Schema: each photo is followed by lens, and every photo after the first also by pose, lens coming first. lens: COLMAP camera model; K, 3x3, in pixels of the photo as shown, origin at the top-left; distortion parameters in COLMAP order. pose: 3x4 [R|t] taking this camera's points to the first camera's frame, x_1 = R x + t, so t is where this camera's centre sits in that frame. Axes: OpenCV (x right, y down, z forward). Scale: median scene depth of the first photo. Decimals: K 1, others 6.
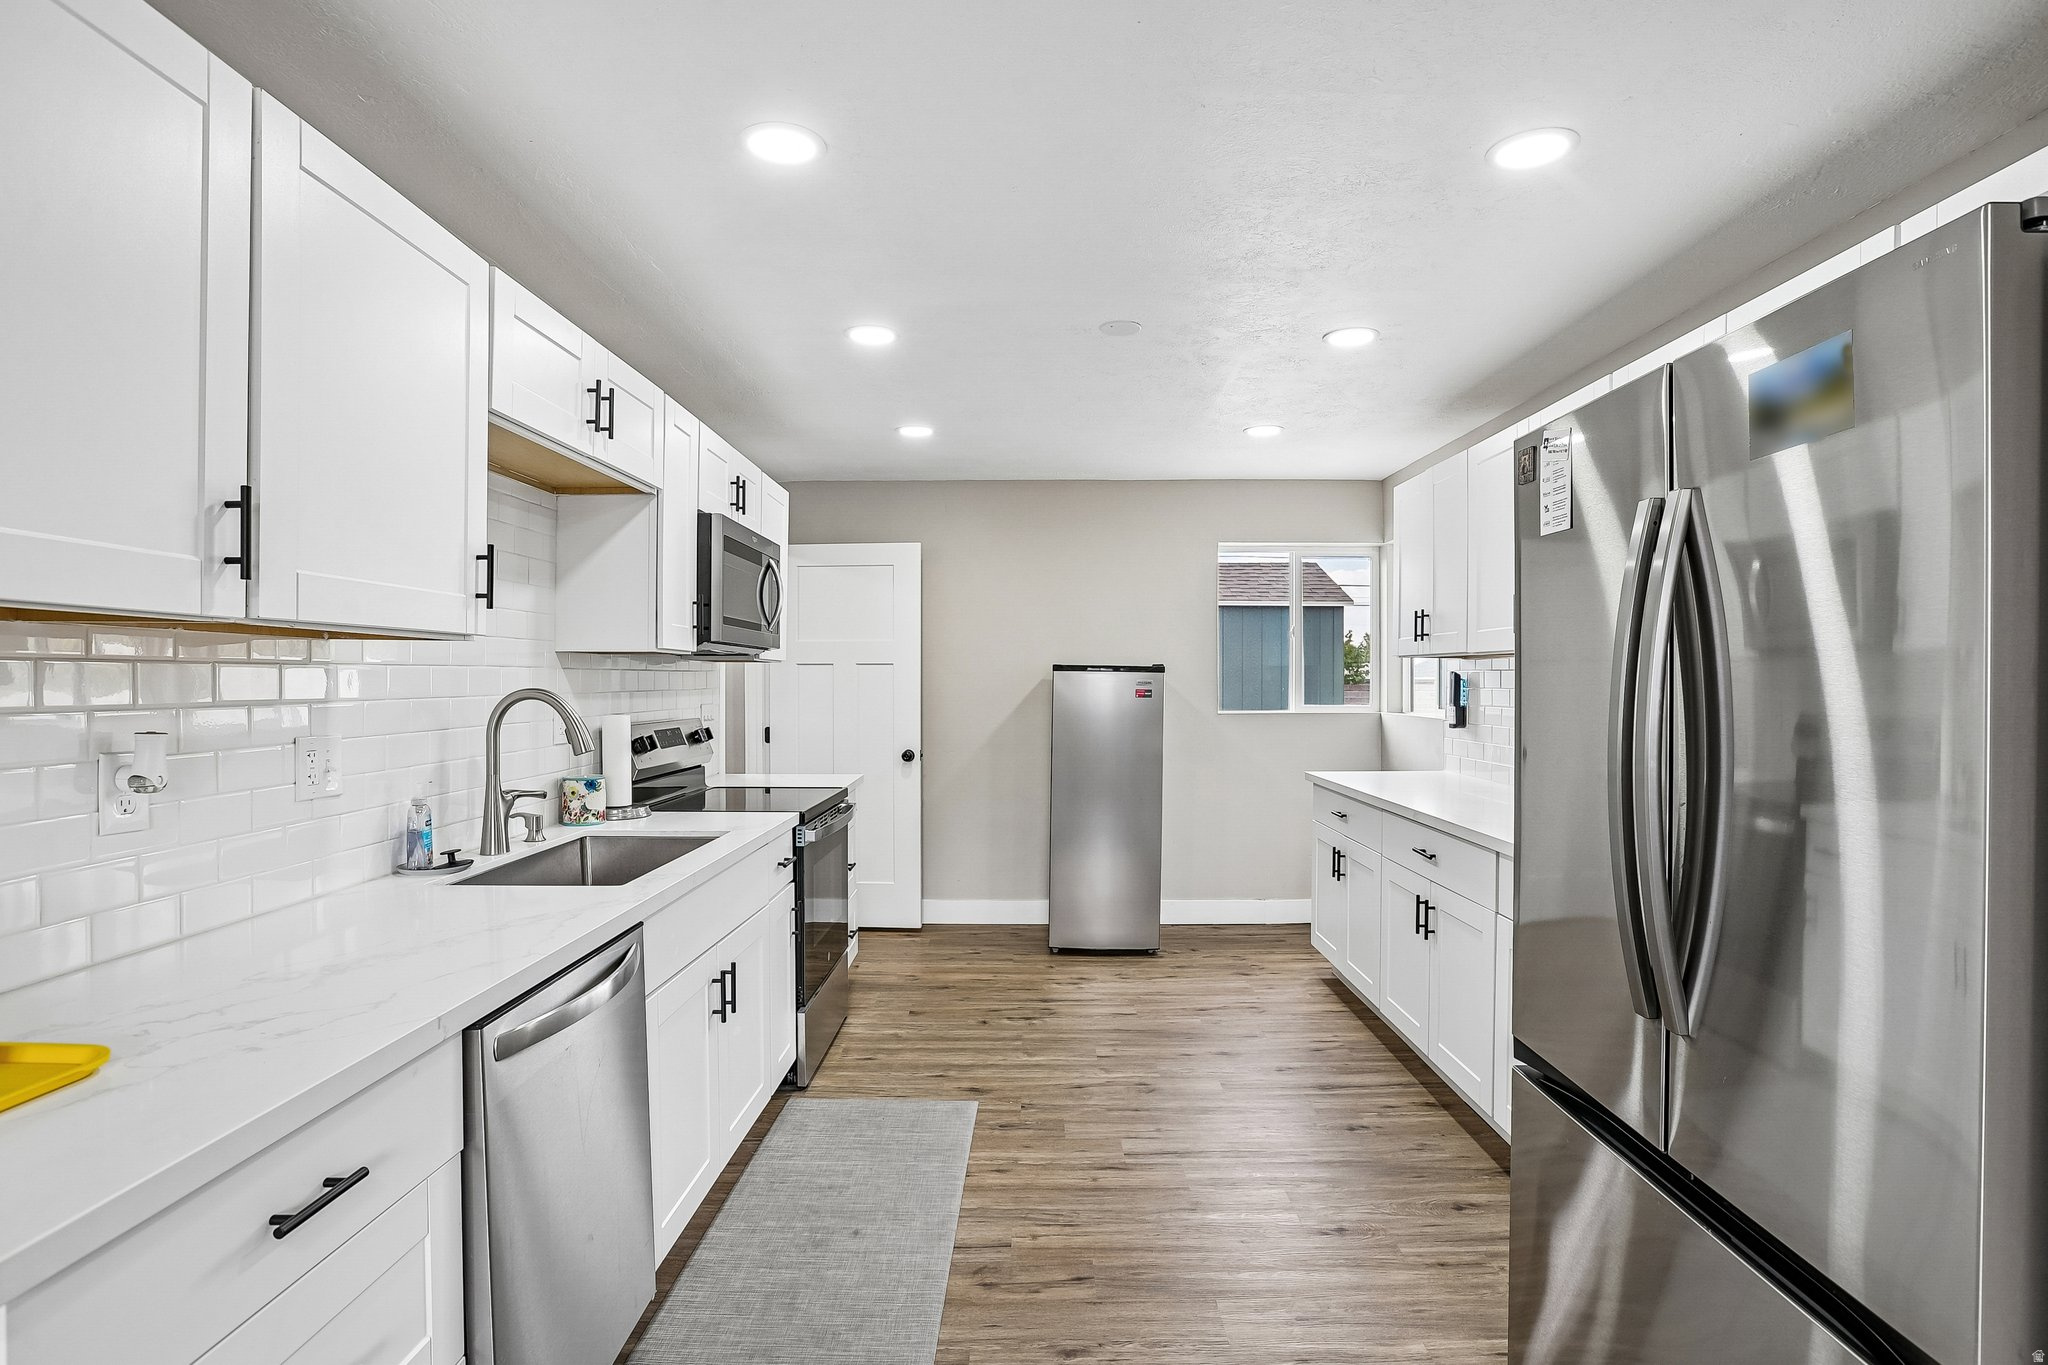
lens RADIAL K [[1011.0, 0, 1044.1], [0, 1011.0, 679.1], [0, 0, 1]] dist [-0.063231, 0.037953]
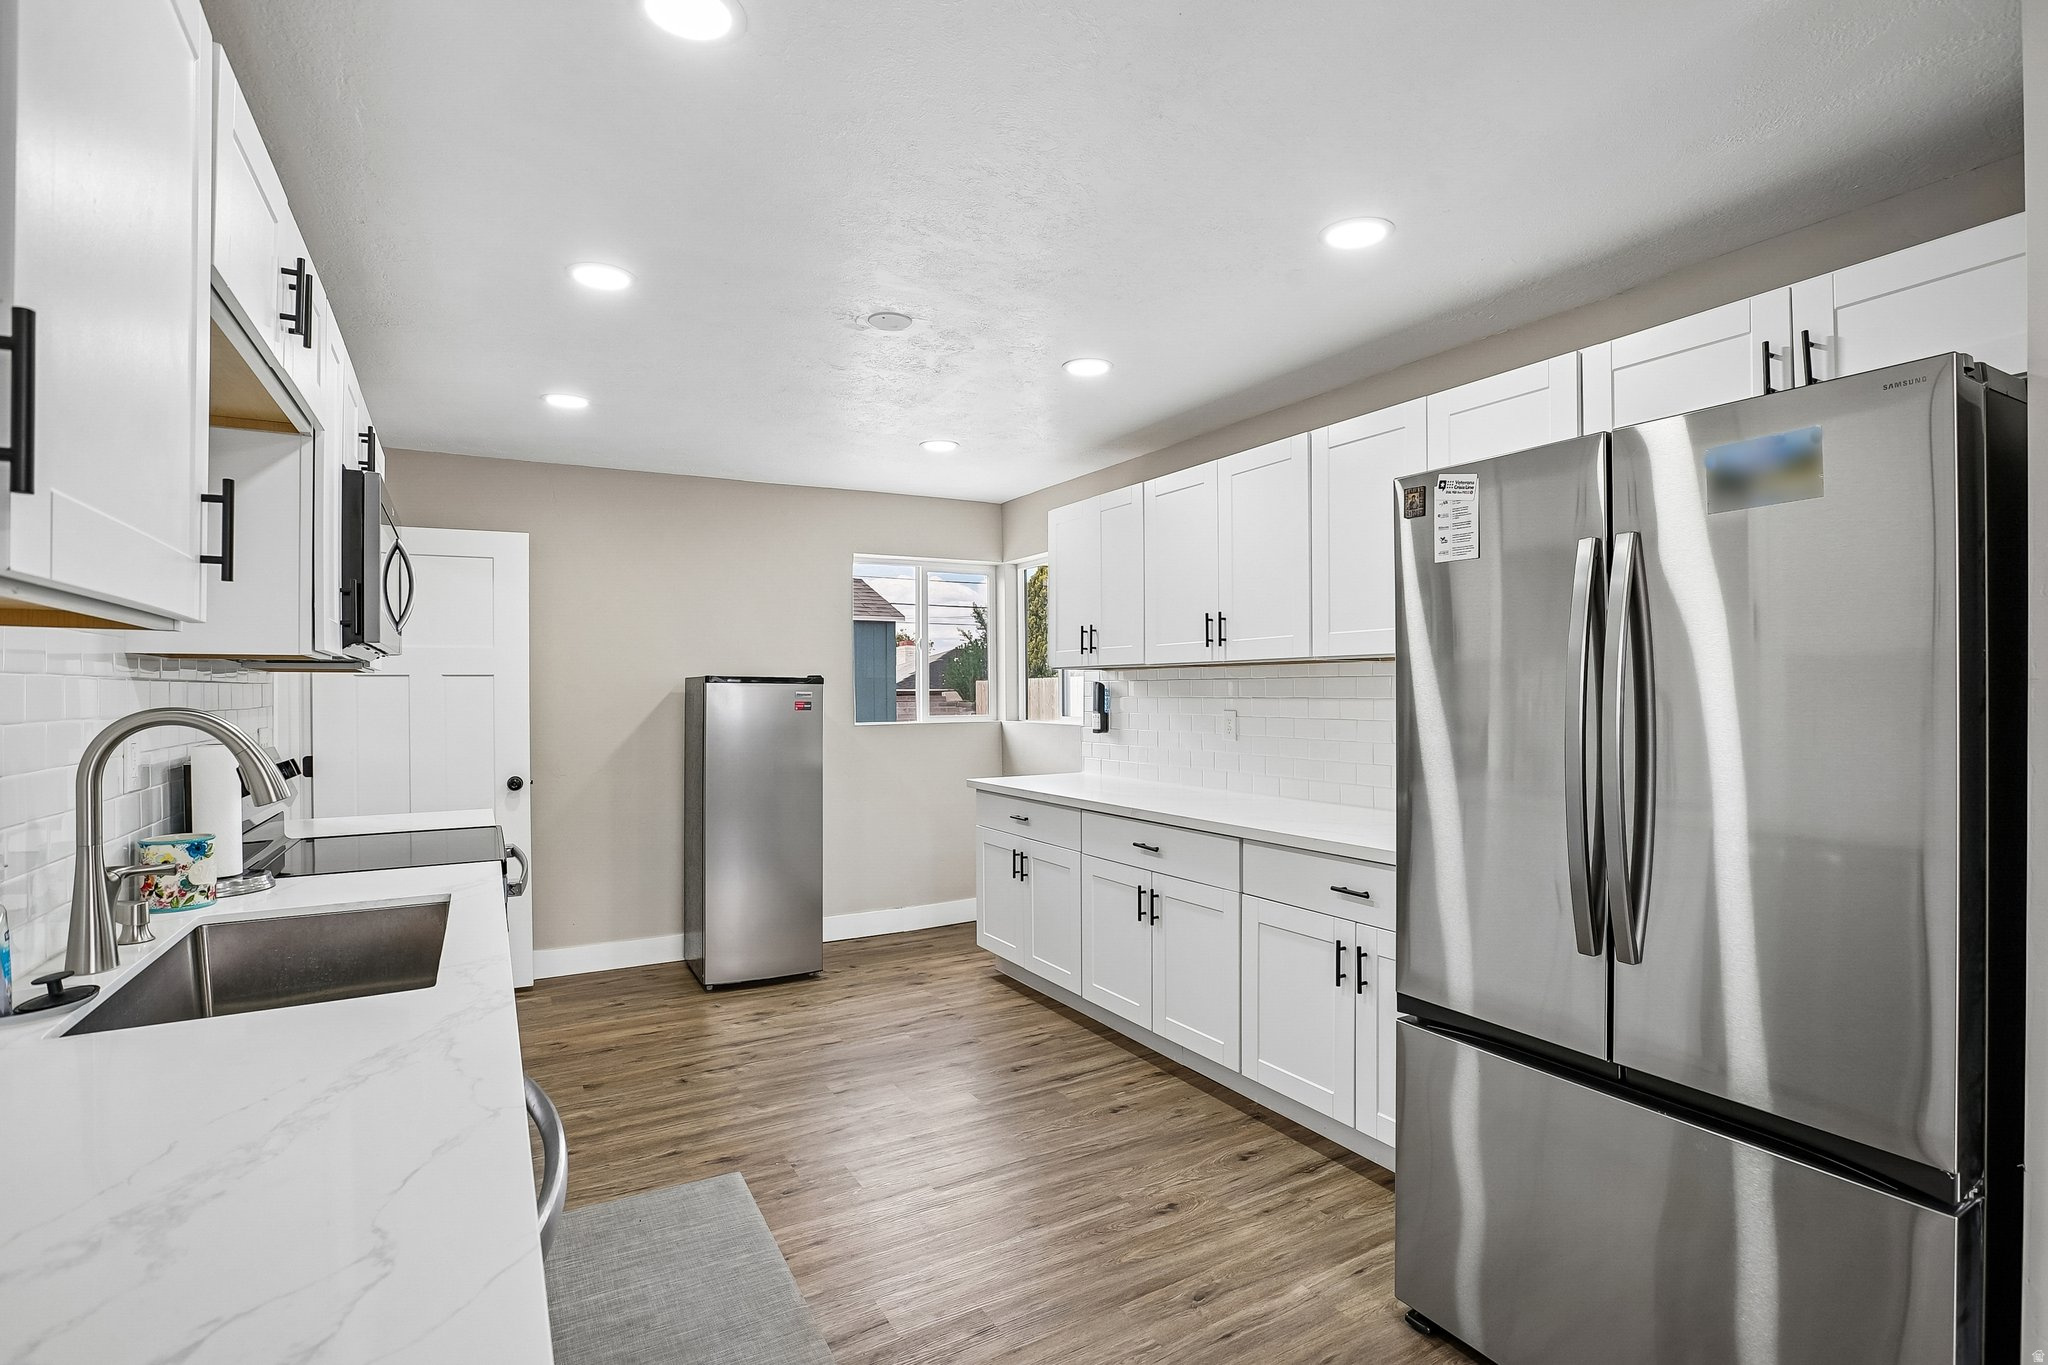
lens RADIAL K [[973.9, 0, 1054.4], [0, 973.9, 683.5], [0, 0, 1]] dist [-0.063829, 0.032288]
pose [[0.861714, -0.003081, 0.507385, -0.236889], [0.007457, 0.999950, -0.006594, 0.001327], [-0.507340, 0.009465, 0.861694, 0.126370]]
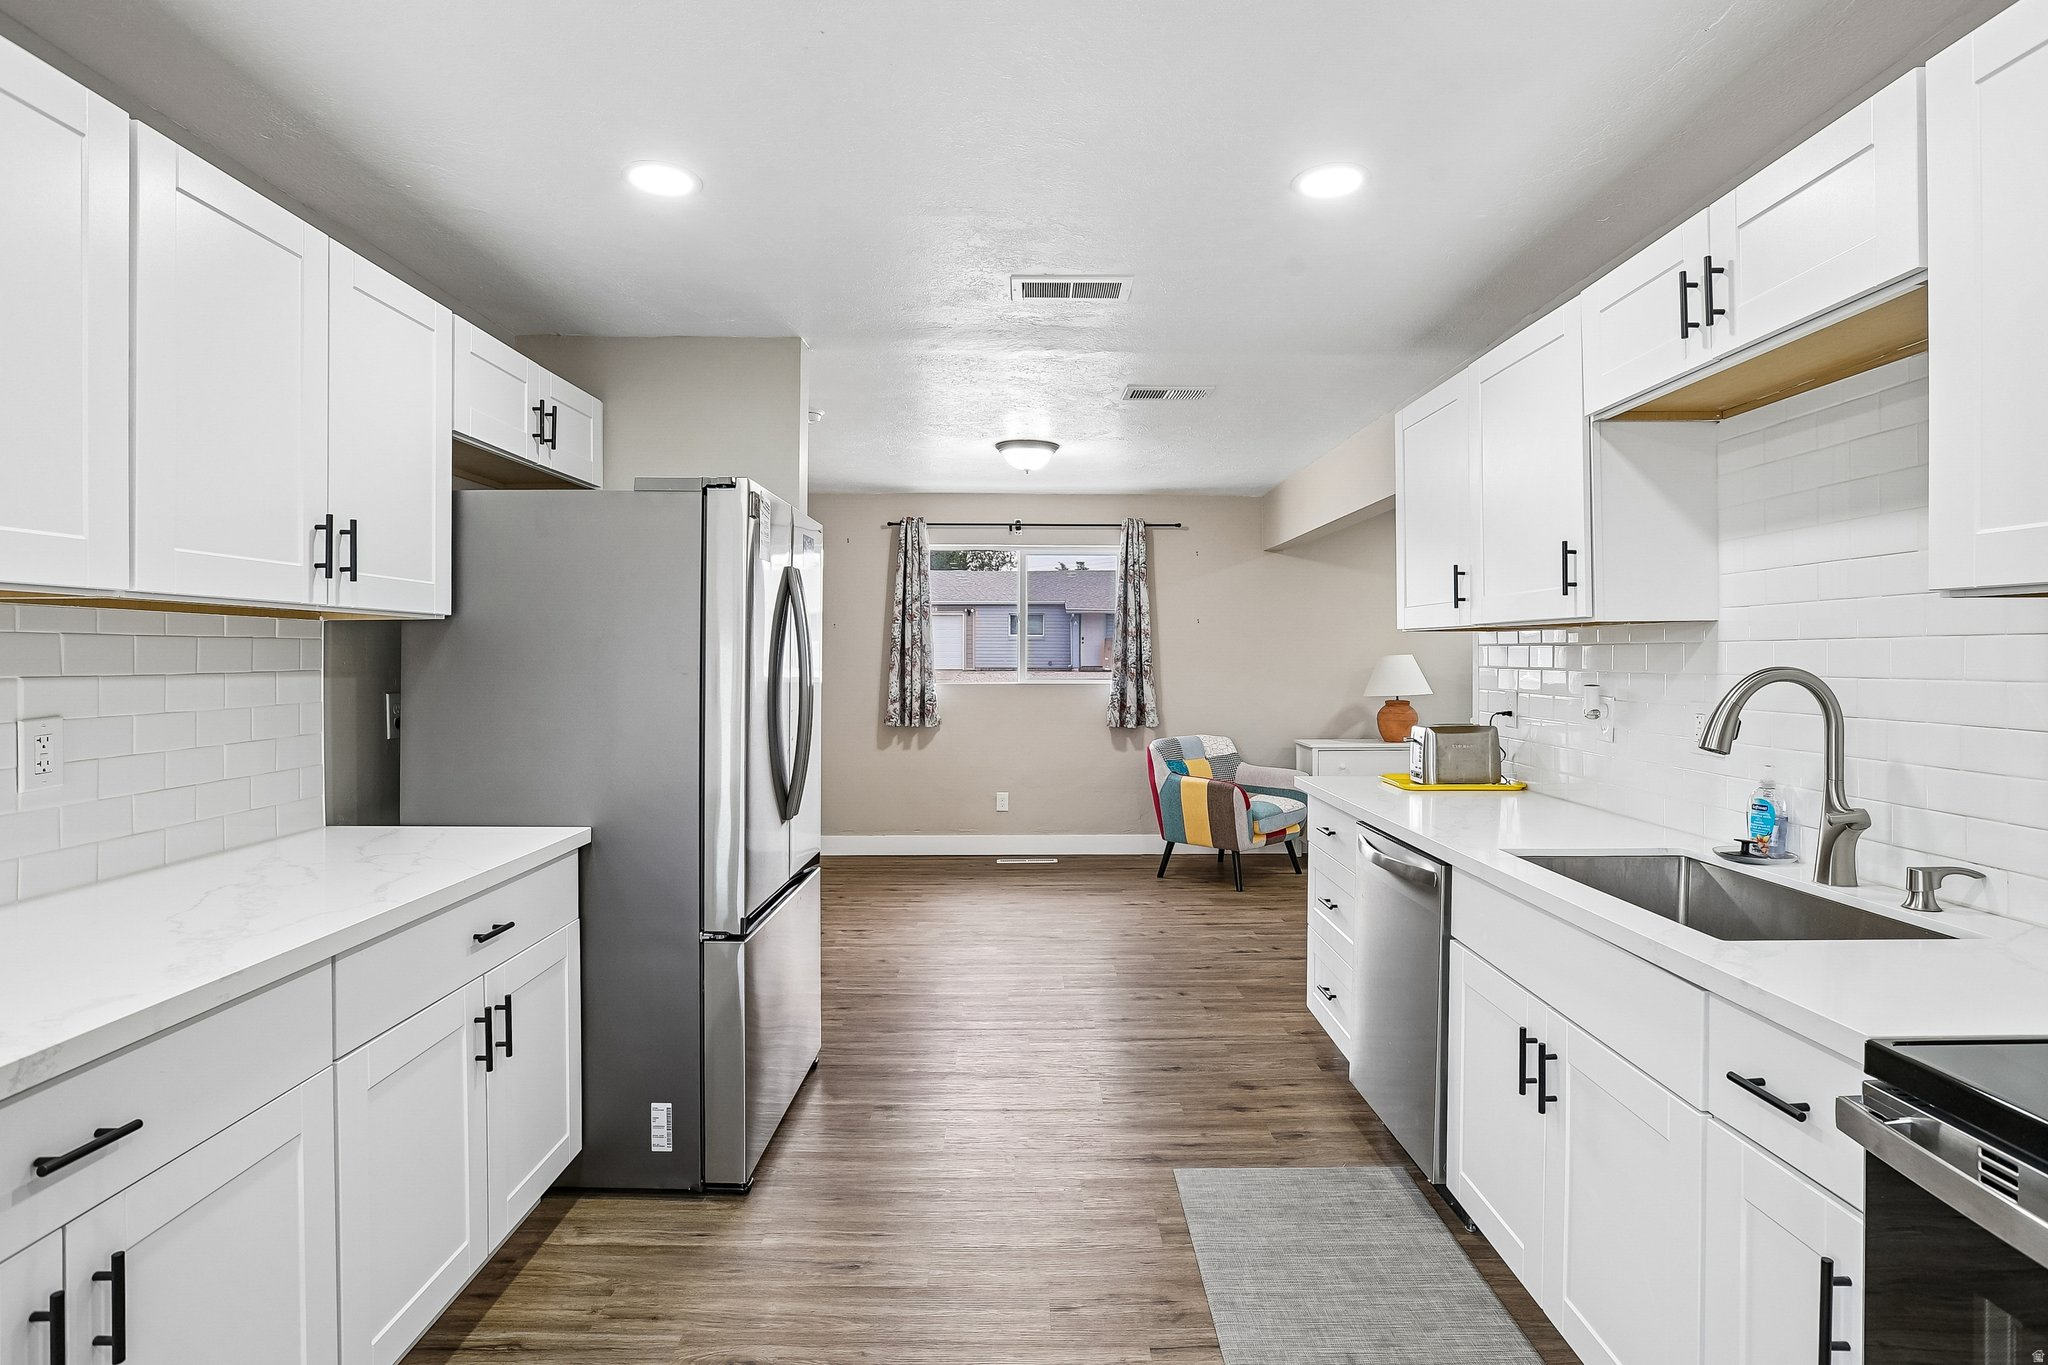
lens RADIAL K [[1042.7, 0, 1040.2], [0, 1042.7, 658.5], [0, 0, 1]] dist [-0.018106, 0.001596]
pose [[-0.999971, -0.001035, -0.007571, 0.045259], [-0.001061, 0.999993, 0.003448, 0.000099], [0.007567, 0.003455, -0.999965, 1.301087]]
